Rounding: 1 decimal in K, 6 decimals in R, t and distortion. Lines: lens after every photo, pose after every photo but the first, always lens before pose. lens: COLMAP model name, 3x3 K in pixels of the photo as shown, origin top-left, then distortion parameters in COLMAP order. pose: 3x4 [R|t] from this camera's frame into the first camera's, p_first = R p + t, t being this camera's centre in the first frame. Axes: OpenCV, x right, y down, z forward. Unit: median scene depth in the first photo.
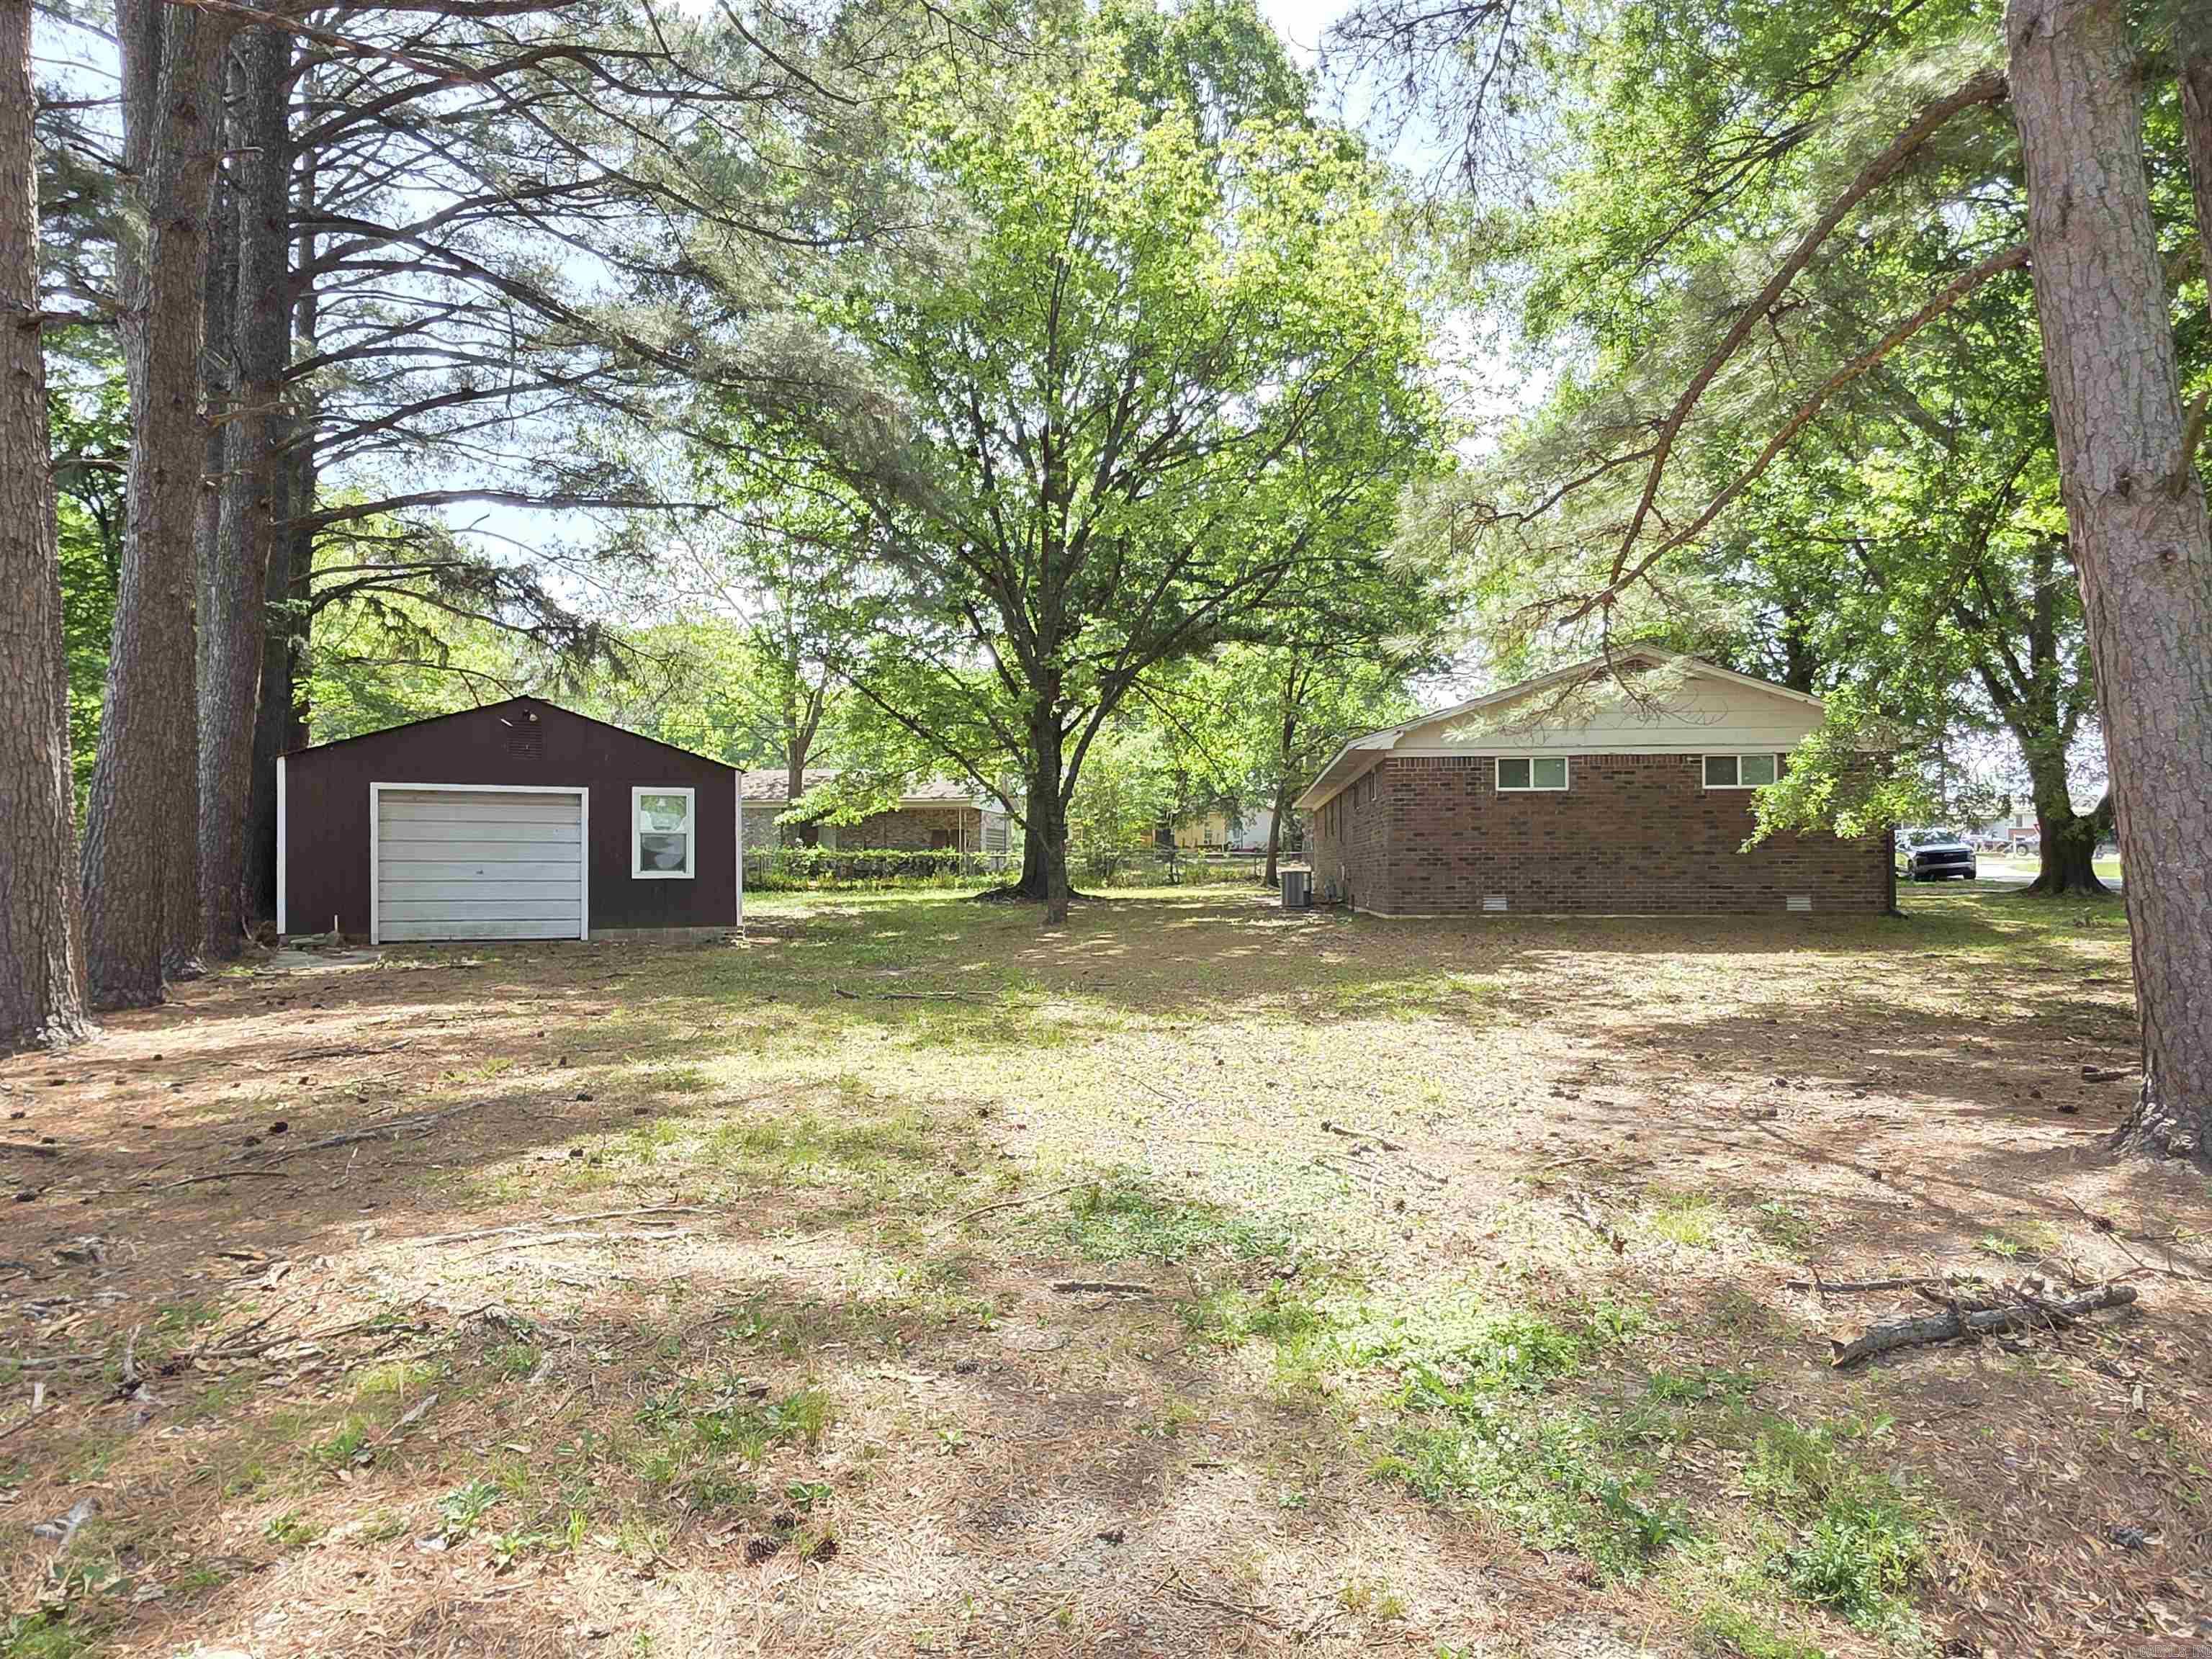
lens RADIAL K [[1380.7, 0, 1101.7], [0, 1380.7, 855.2], [0, 0, 1]] dist [0.001267, 0.001110]
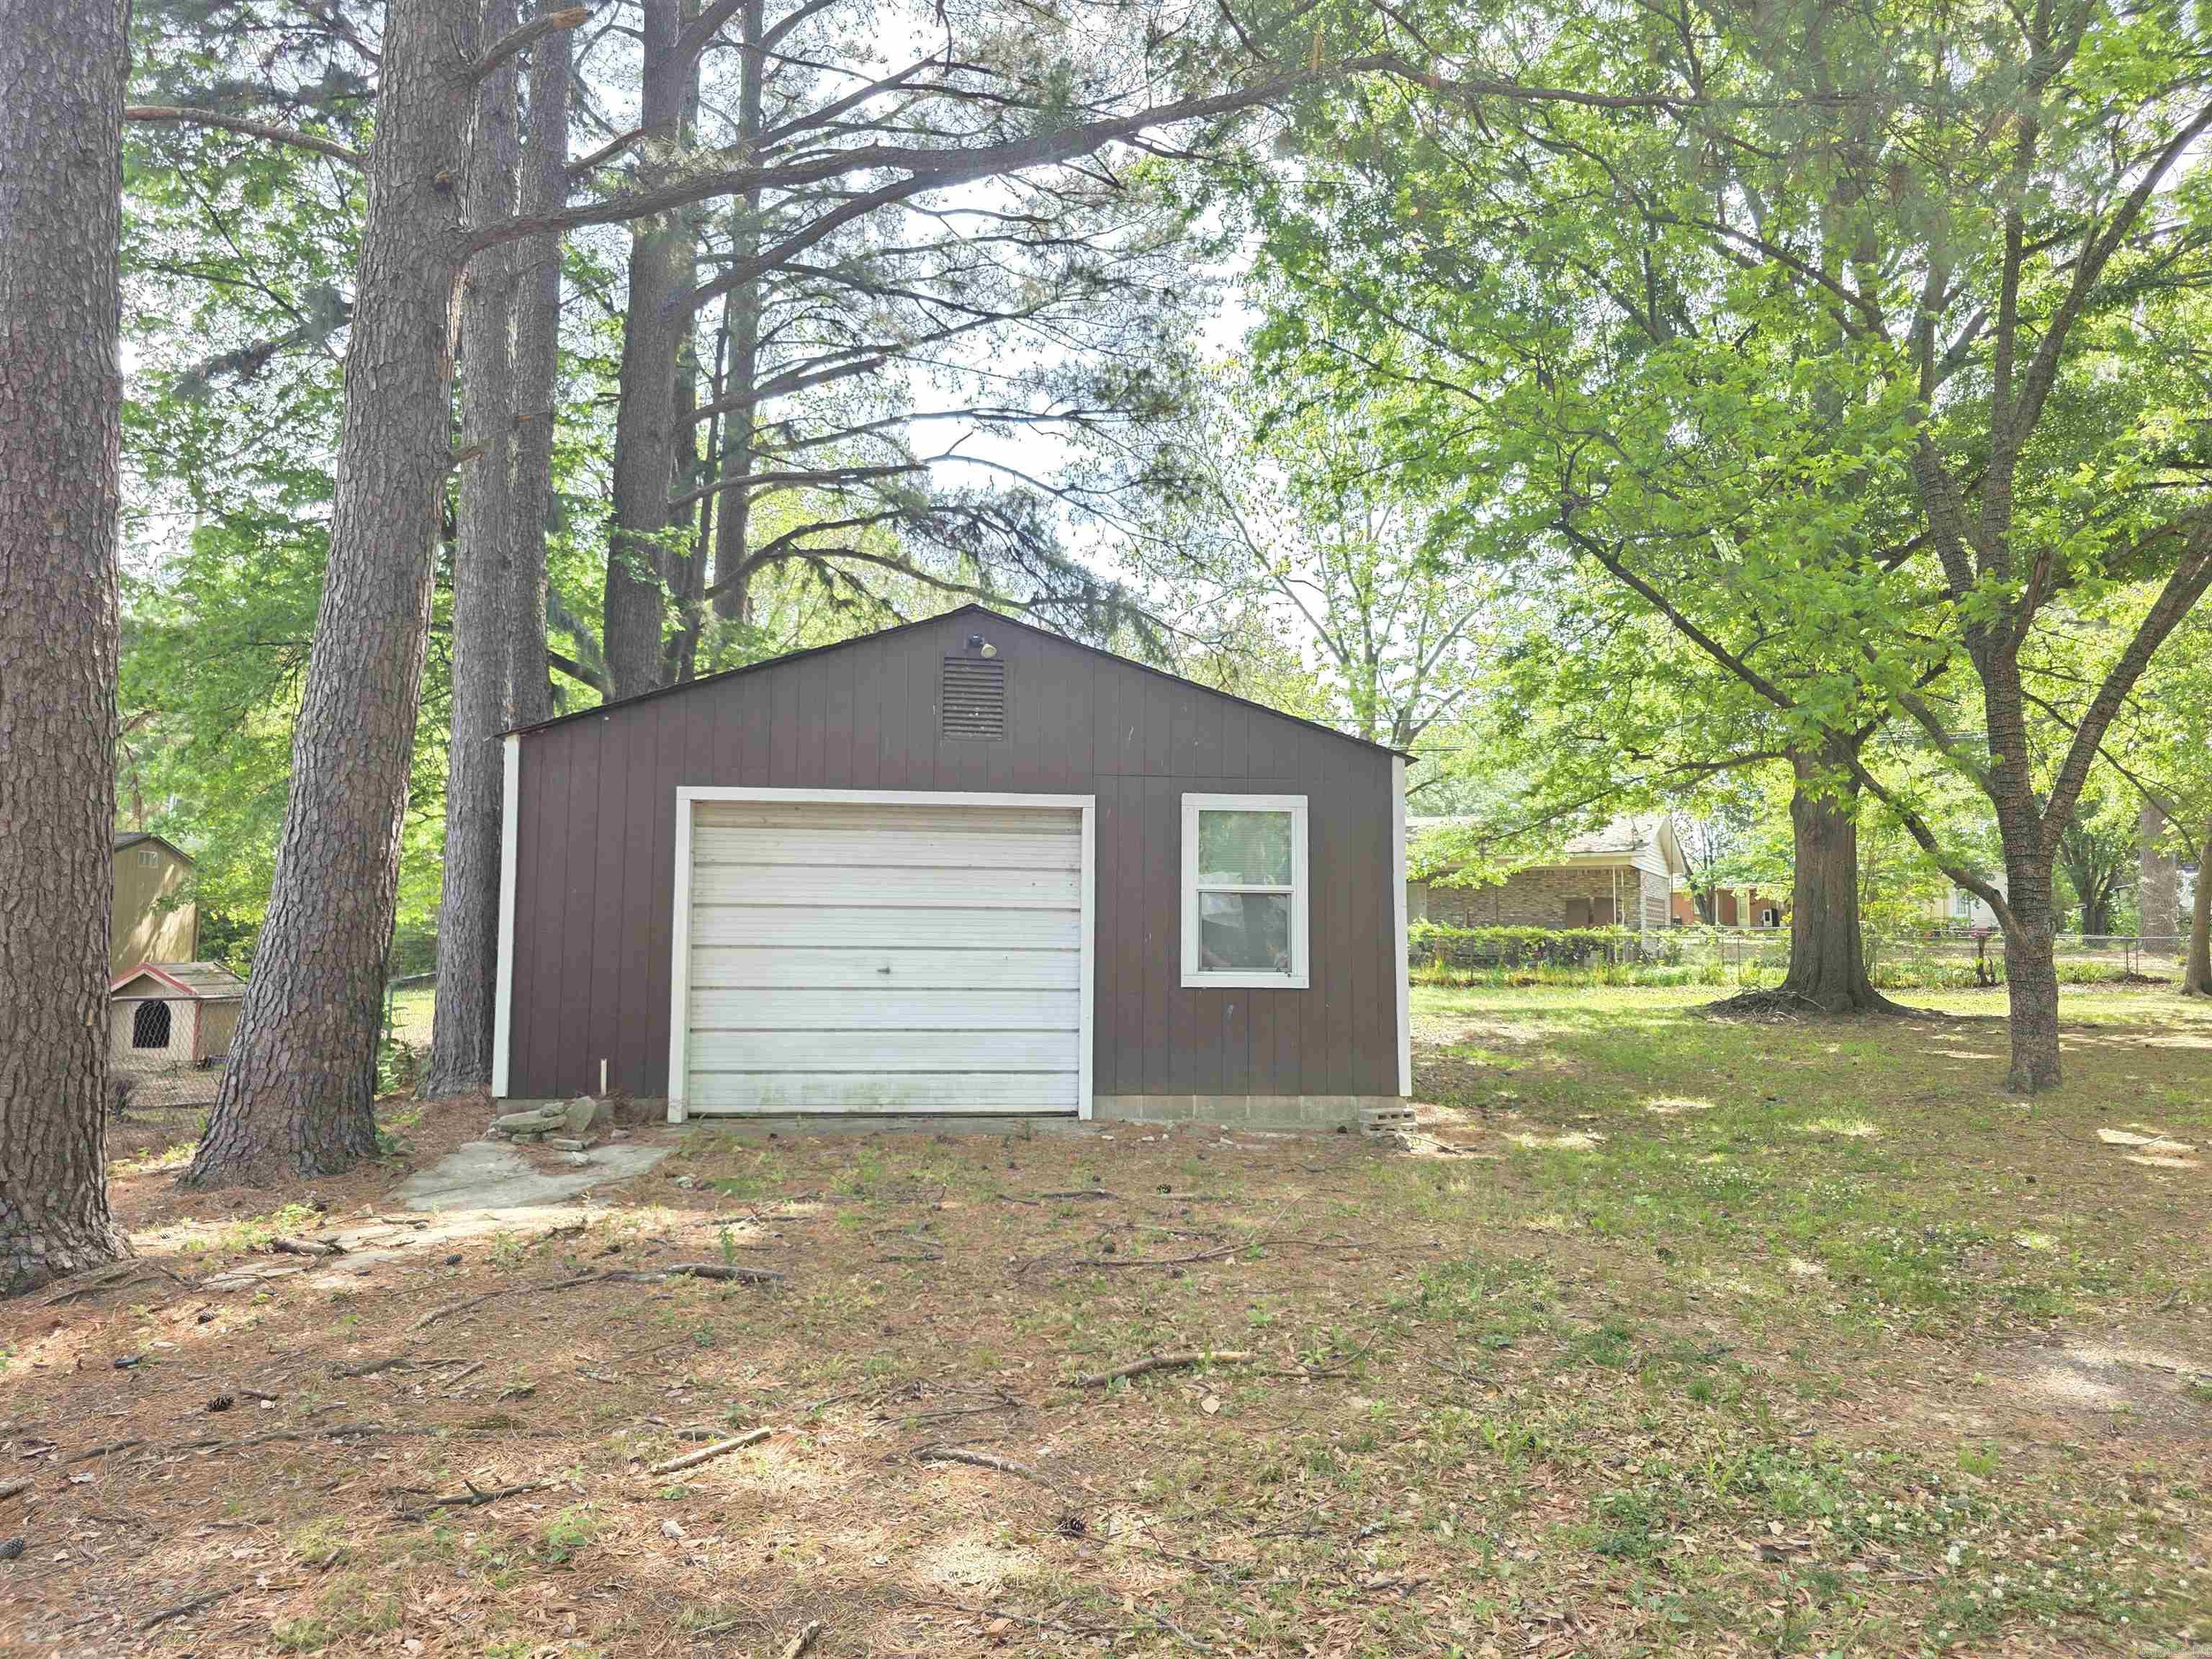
lens RADIAL K [[1484.1, 0, 1106.0], [0, 1484.1, 829.5], [0, 0, 1]] dist [0.003763, -0.041199]
pose [[0.934160, -0.019552, -0.356319, -0.184565], [-0.004877, 0.997705, -0.067532, -0.002350], [0.356821, 0.064824, 0.931921, 0.520982]]
